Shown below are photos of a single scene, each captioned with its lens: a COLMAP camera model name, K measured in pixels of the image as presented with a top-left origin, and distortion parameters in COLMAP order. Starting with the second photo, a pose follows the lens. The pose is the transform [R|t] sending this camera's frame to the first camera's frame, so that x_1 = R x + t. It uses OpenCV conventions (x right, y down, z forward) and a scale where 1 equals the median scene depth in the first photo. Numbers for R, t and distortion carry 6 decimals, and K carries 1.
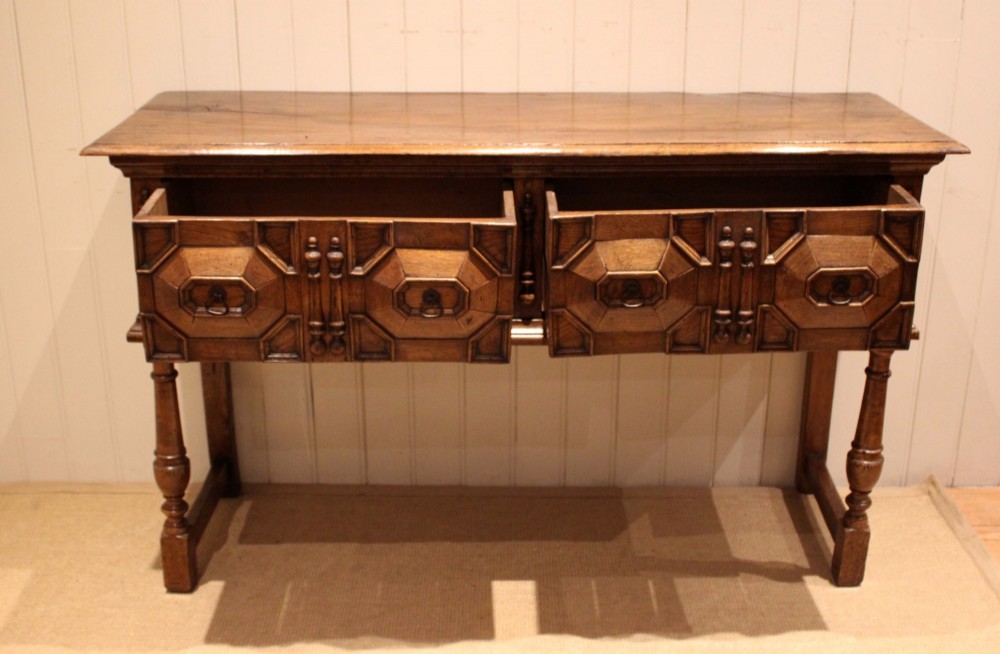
lens RADIAL K [[1241.7, 0, 500.0], [0, 1241.7, 327.0], [0, 0, 1]] dist [-0.052233, -0.032572]
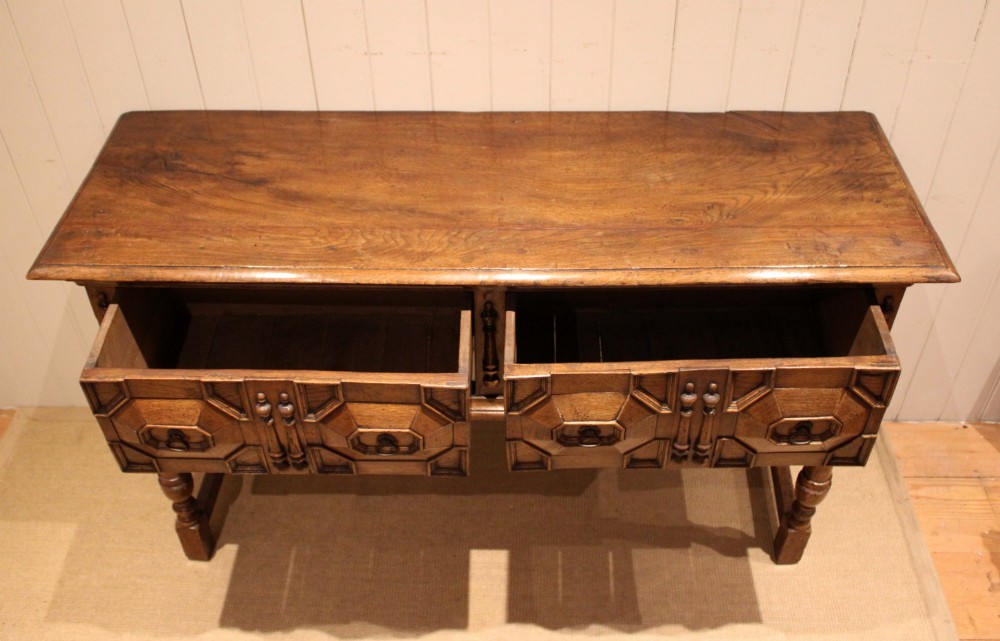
lens RADIAL K [[988.7, 0, 491.2], [0, 988.7, 318.7], [0, 0, 1]] dist [-0.095636, 0.014907]
pose [[0.998952, 0.011401, -0.044316, 0.053964], [0.005724, 0.929722, 0.368219, -0.348067], [0.045400, -0.368087, 0.928682, 0.262610]]
